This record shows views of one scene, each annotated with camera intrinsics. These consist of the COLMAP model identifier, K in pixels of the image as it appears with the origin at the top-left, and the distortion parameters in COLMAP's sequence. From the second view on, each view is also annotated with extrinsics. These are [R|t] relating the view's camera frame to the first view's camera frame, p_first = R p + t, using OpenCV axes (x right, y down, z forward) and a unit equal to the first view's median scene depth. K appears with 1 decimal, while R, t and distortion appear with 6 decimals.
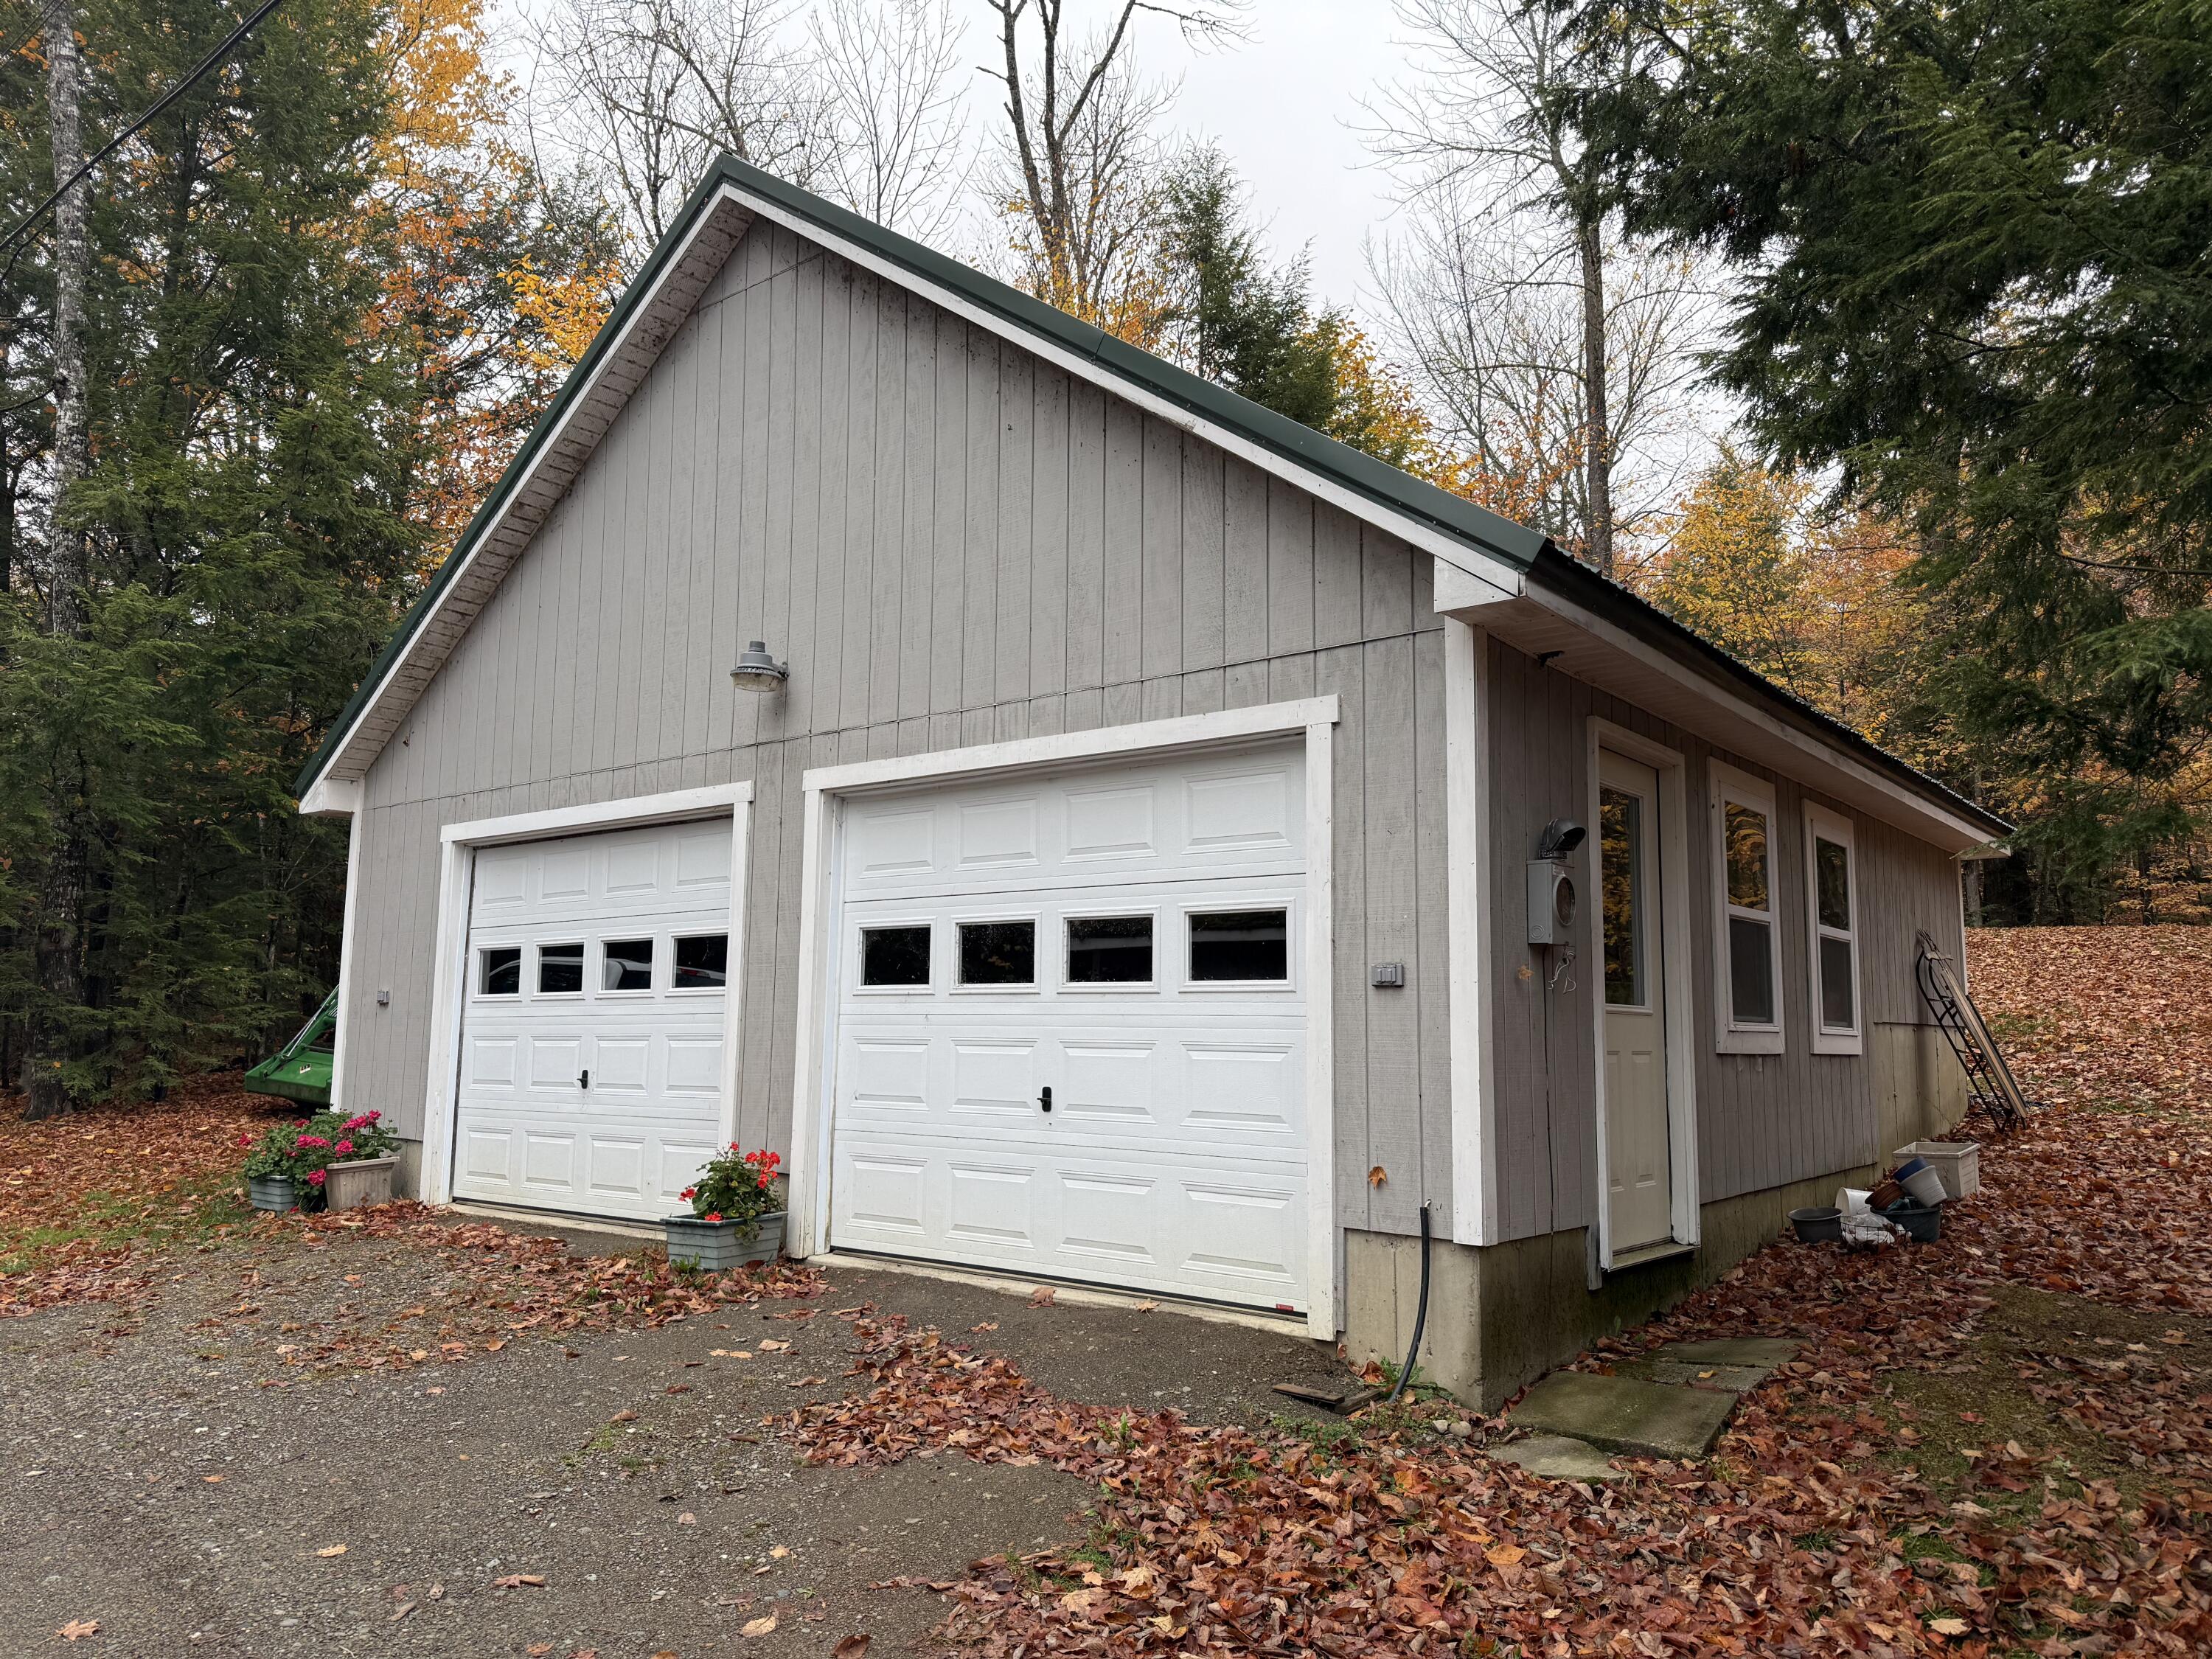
lens RADIAL K [[1562.6, 0, 1111.3], [0, 1562.6, 837.3], [0, 0, 1]] dist [0.028942, -0.001893]
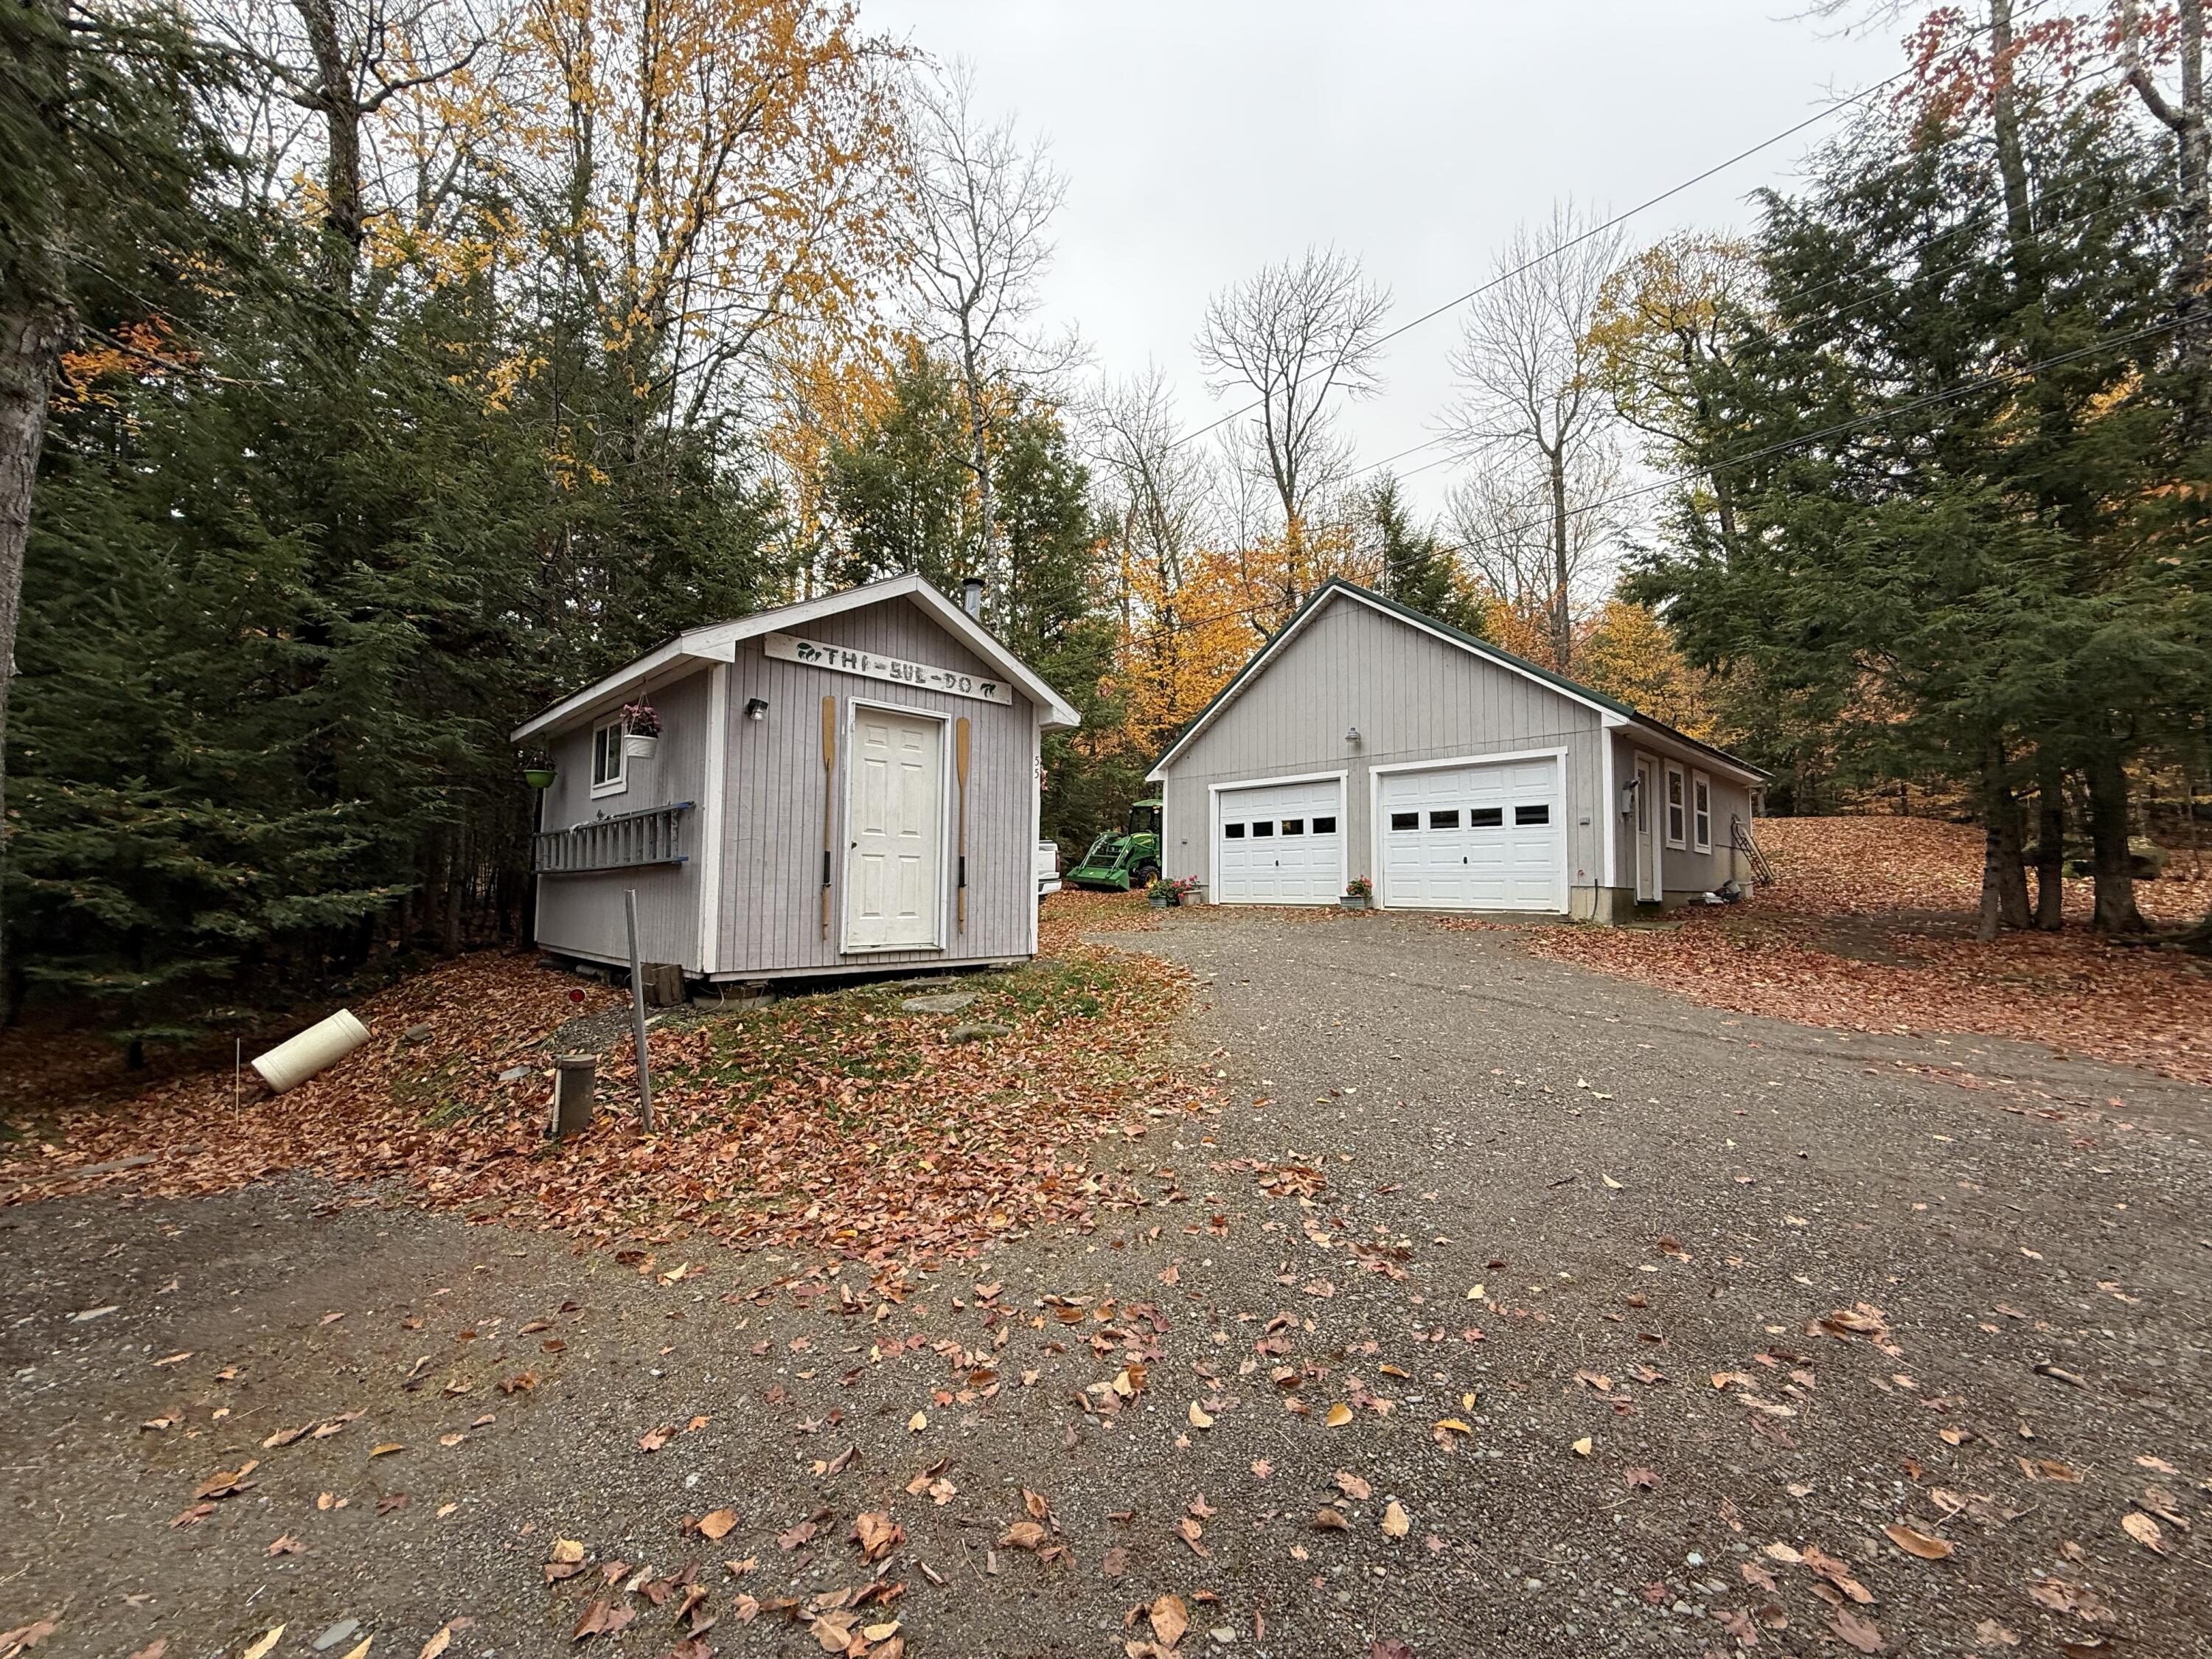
lens RADIAL K [[876.8, 0, 1091.8], [0, 876.8, 831.3], [0, 0, 1]] dist [-0.000561, -0.000032]
pose [[0.987812, -0.008878, -0.155396, -0.465998], [0.017555, 0.998357, 0.054553, -0.016966], [0.154657, -0.056616, 0.986345, -0.897041]]
